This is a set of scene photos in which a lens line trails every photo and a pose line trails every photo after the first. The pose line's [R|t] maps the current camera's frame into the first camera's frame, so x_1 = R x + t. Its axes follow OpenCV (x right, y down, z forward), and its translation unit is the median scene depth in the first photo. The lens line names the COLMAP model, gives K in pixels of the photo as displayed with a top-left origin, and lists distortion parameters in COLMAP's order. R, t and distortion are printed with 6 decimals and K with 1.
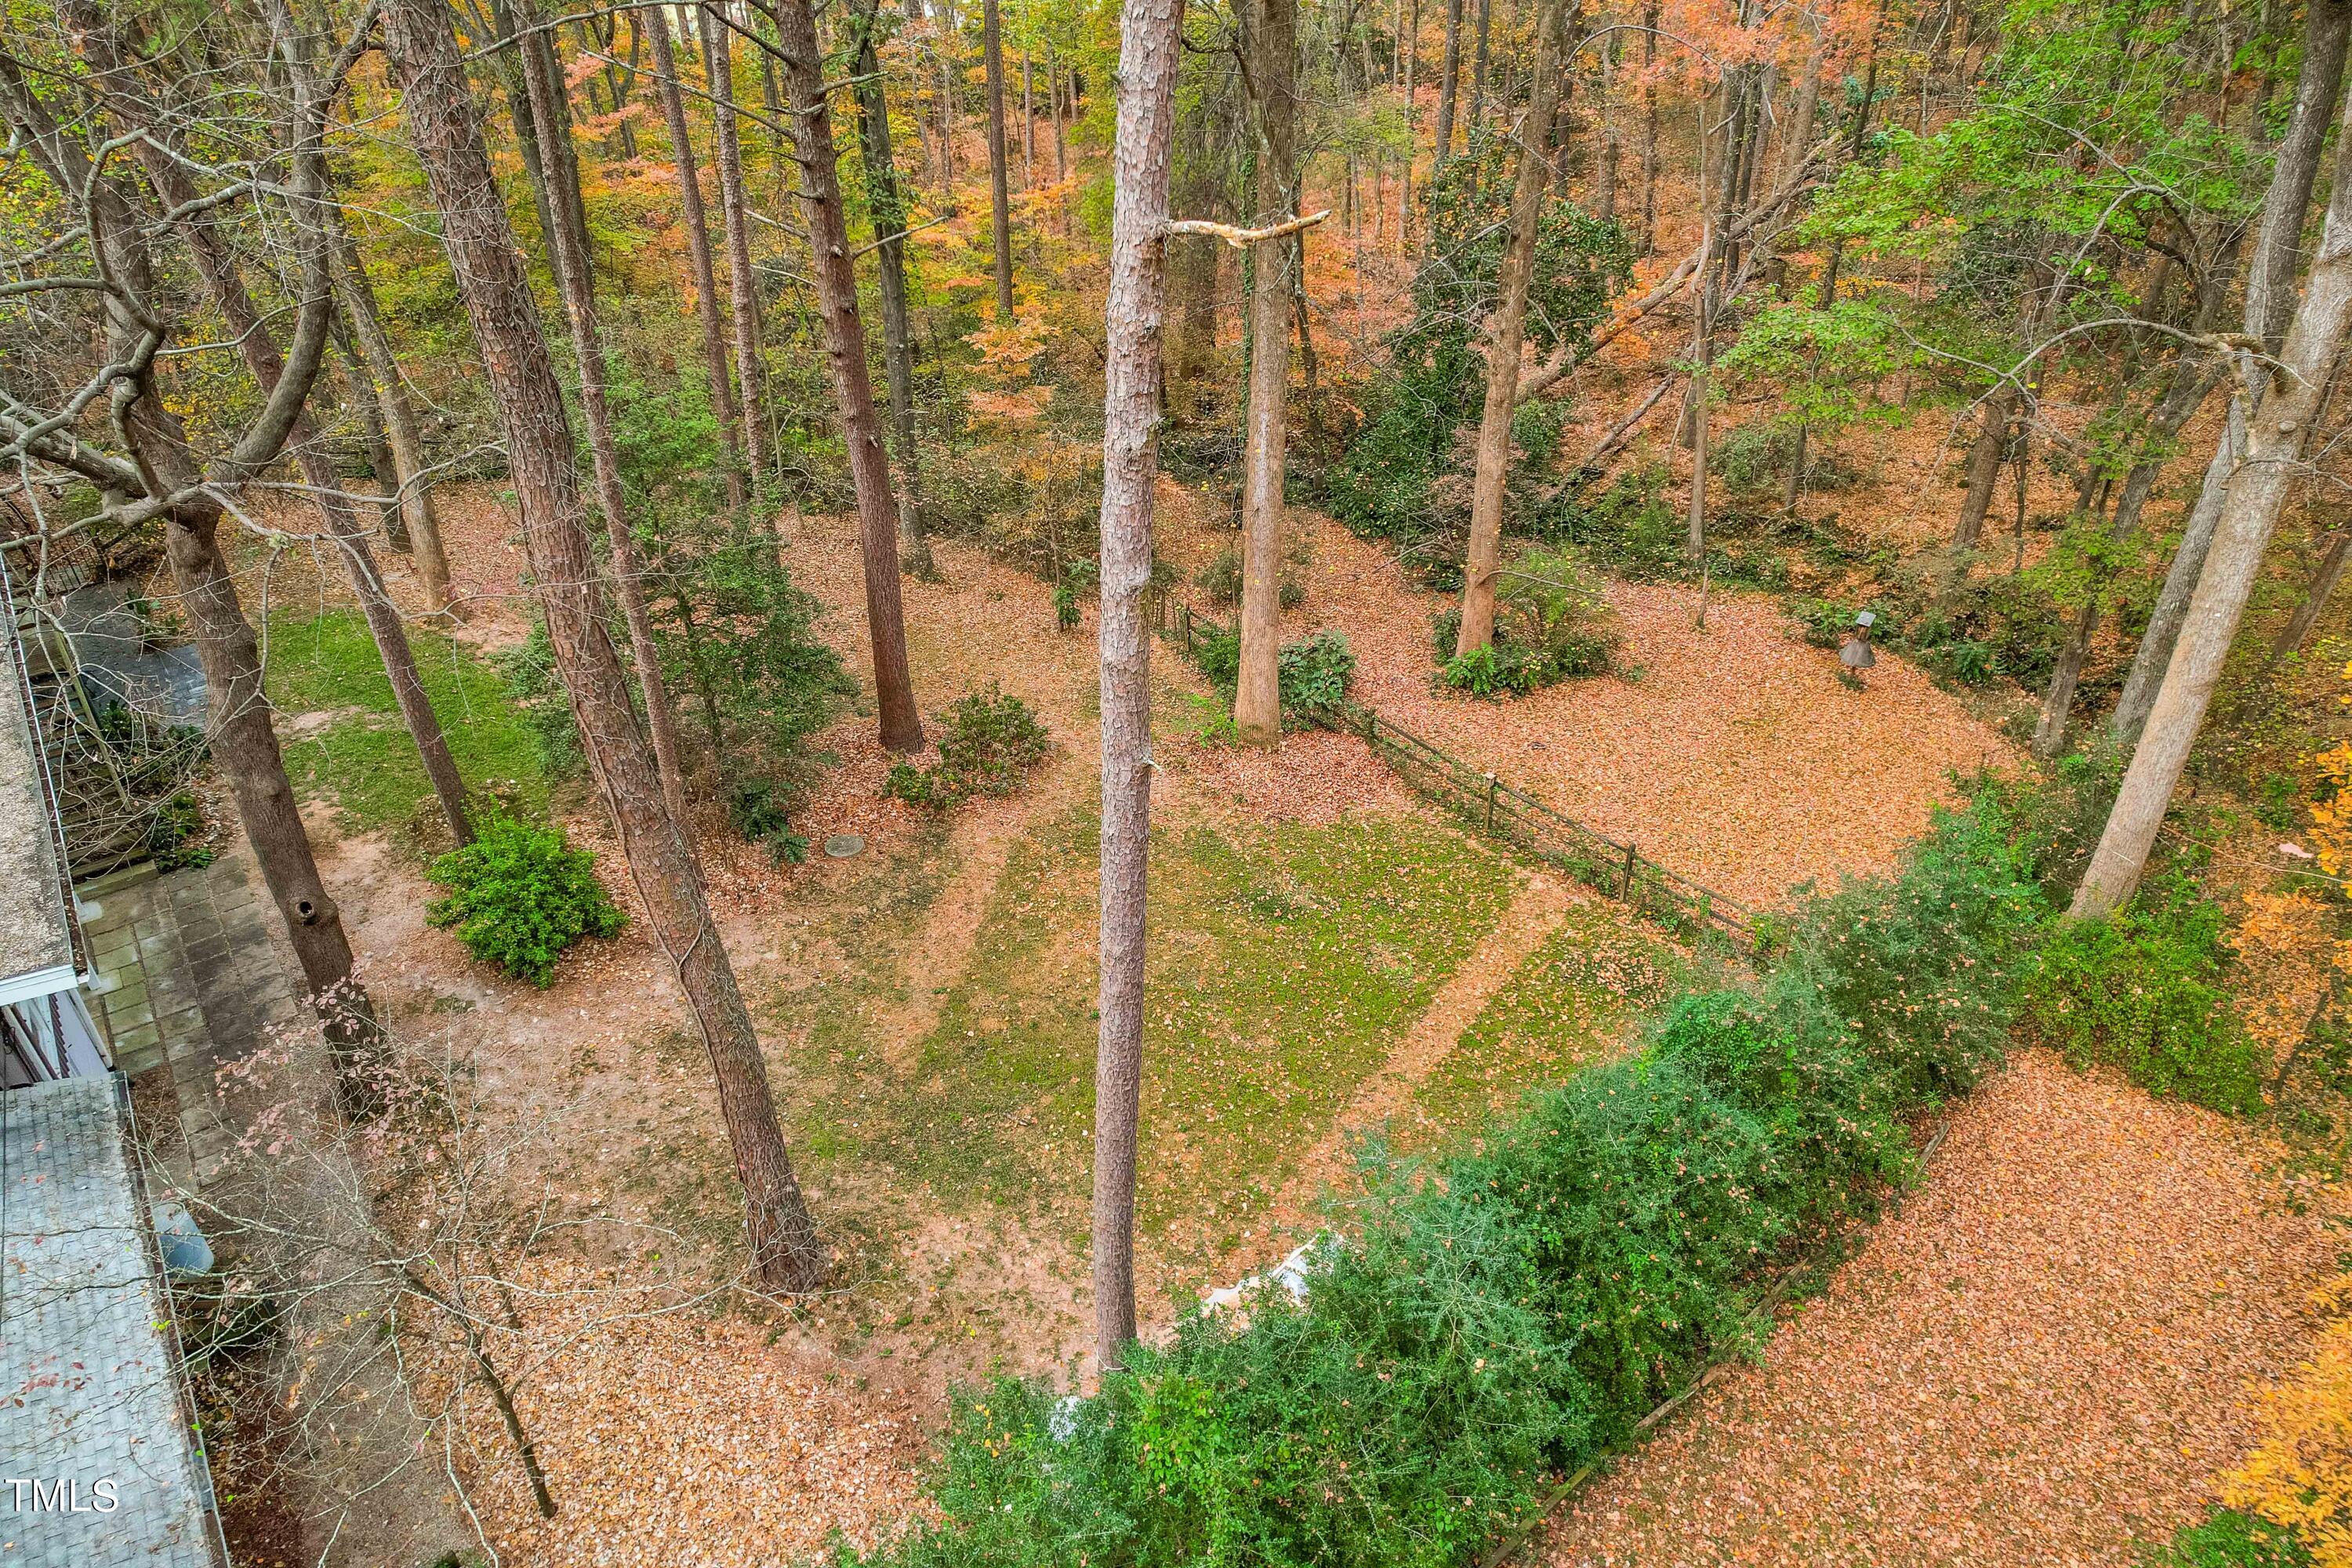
lens RADIAL K [[1597.6, 0, 1176.0], [0, 1597.6, 784.0], [0, 0, 1]] dist [-0.035912, 0.004253]
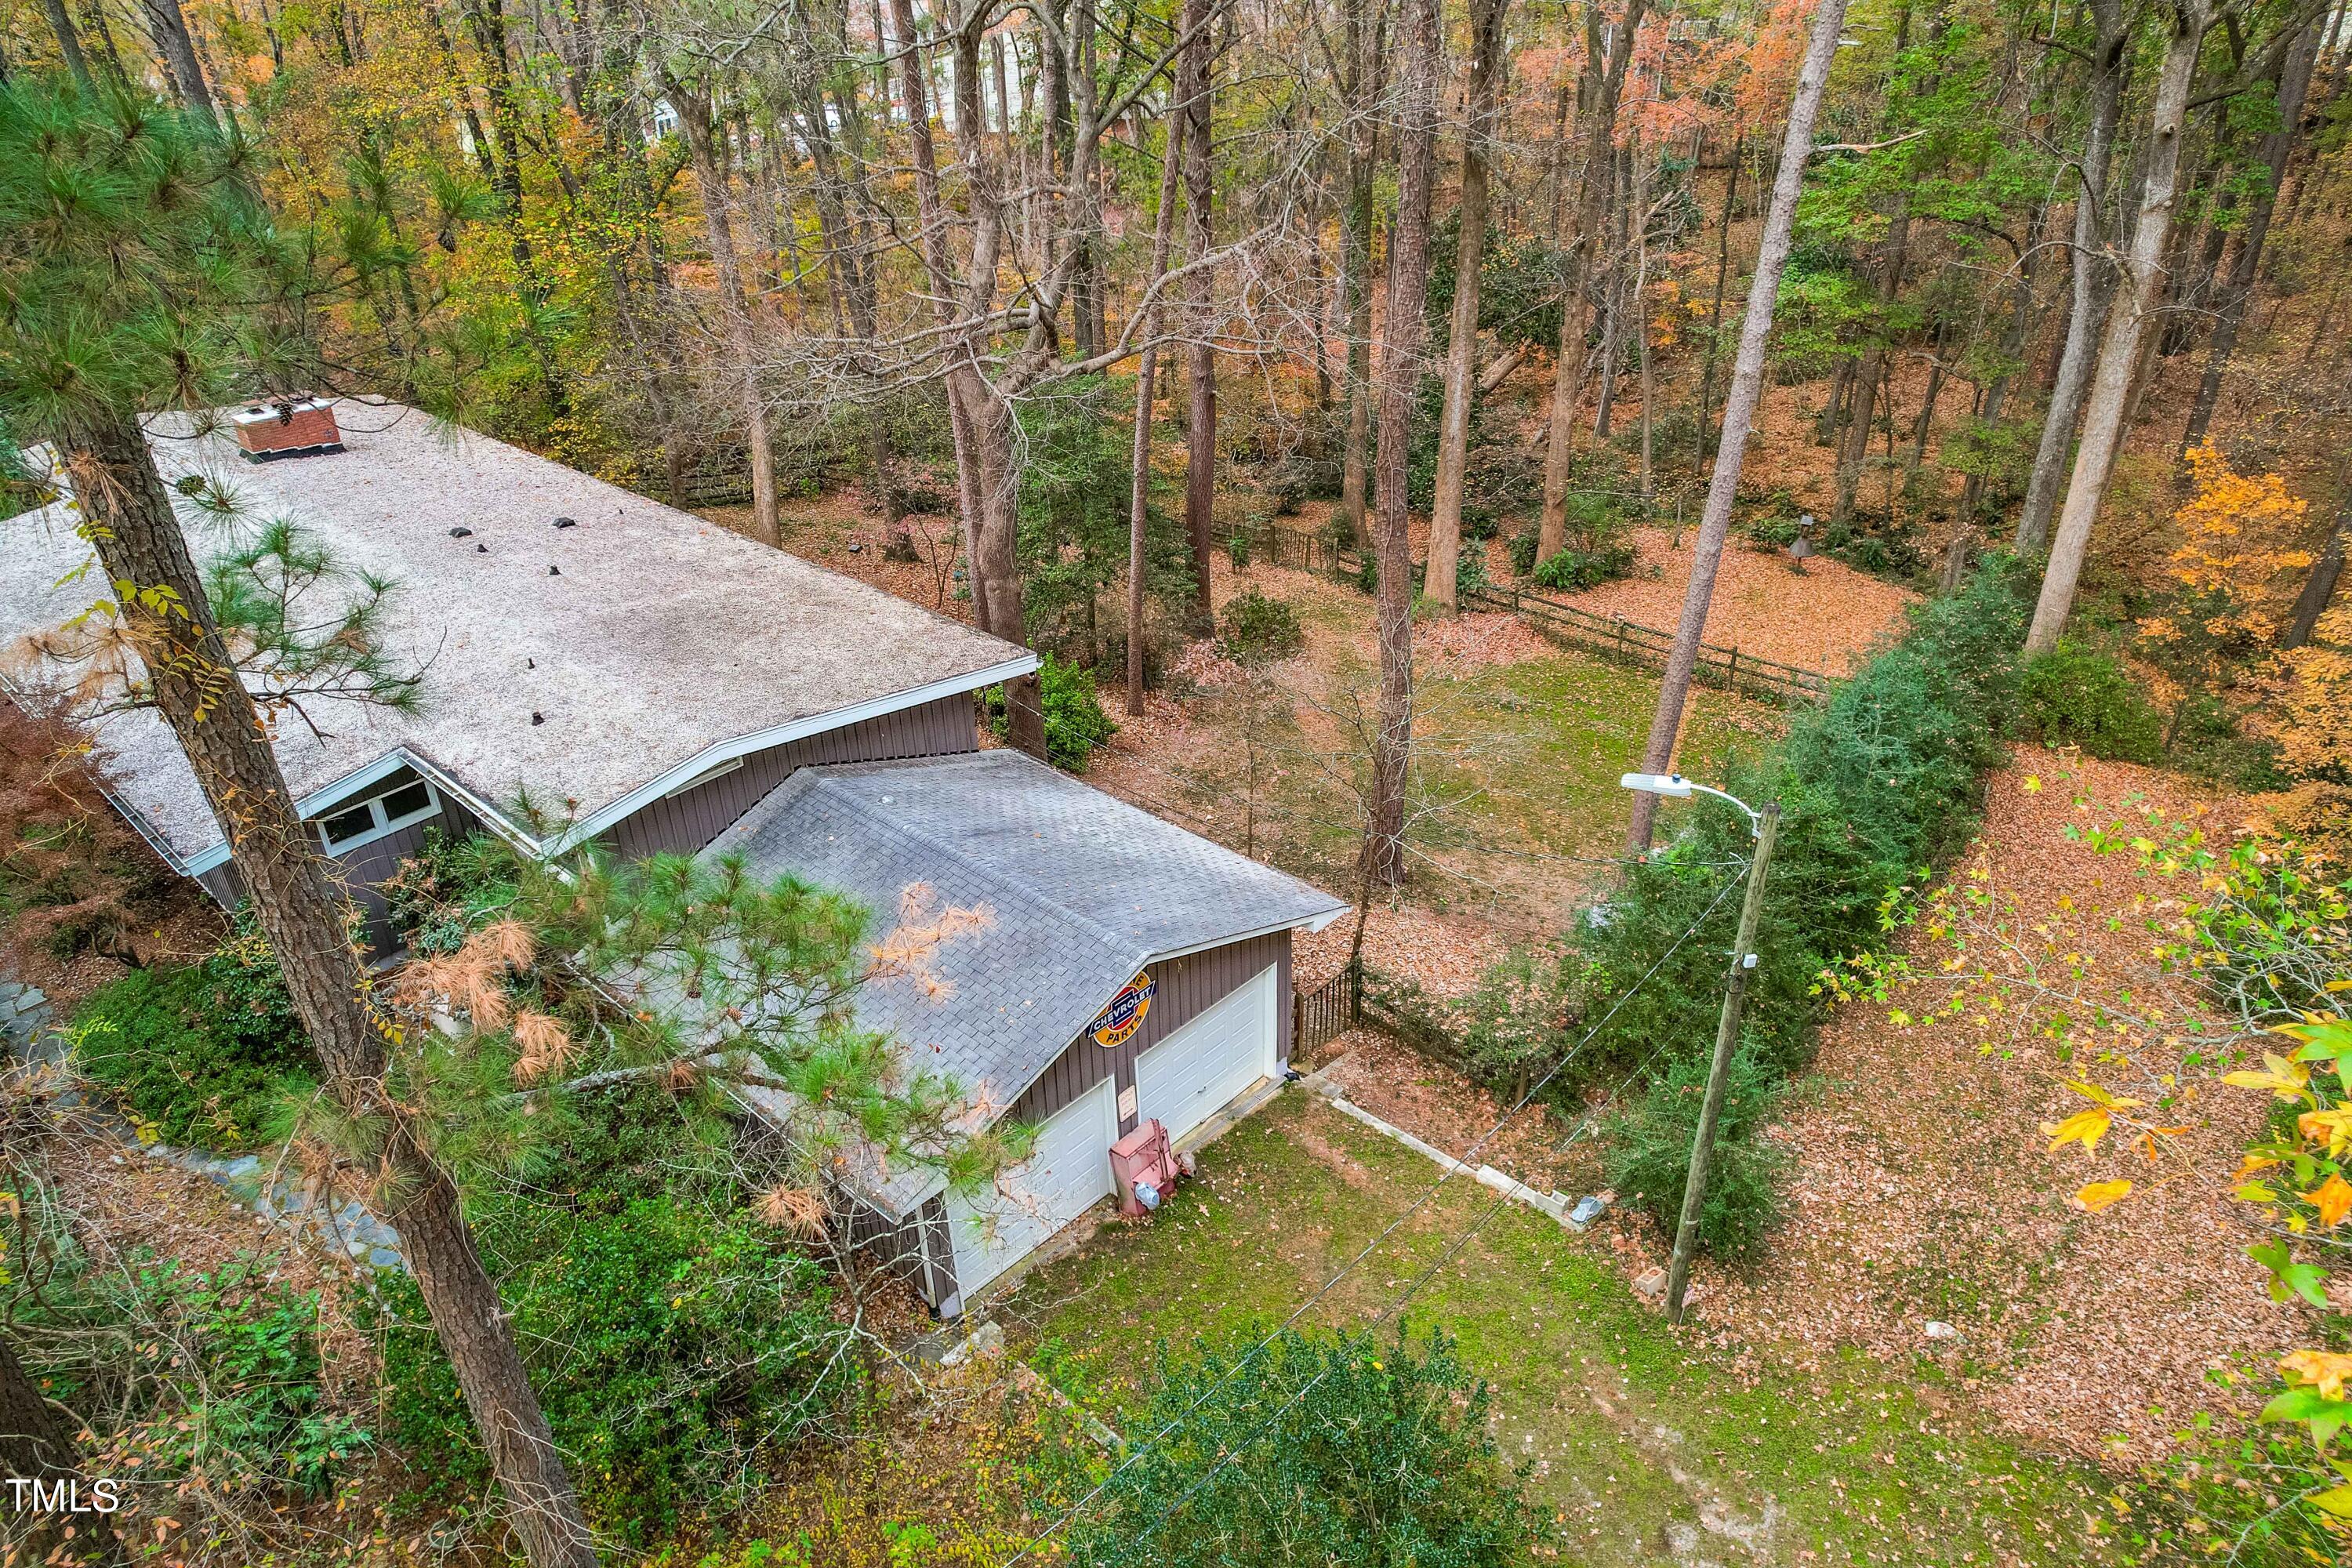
lens RADIAL K [[1561.2, 0, 1176.0], [0, 1561.2, 784.0], [0, 0, 1]] dist [-0.077613, -0.000338]
pose [[0.984303, -0.098537, 0.146420, -0.407746], [0.107856, 0.992524, -0.057117, 0.178154], [-0.139698, 0.072013, 0.987572, -0.276136]]
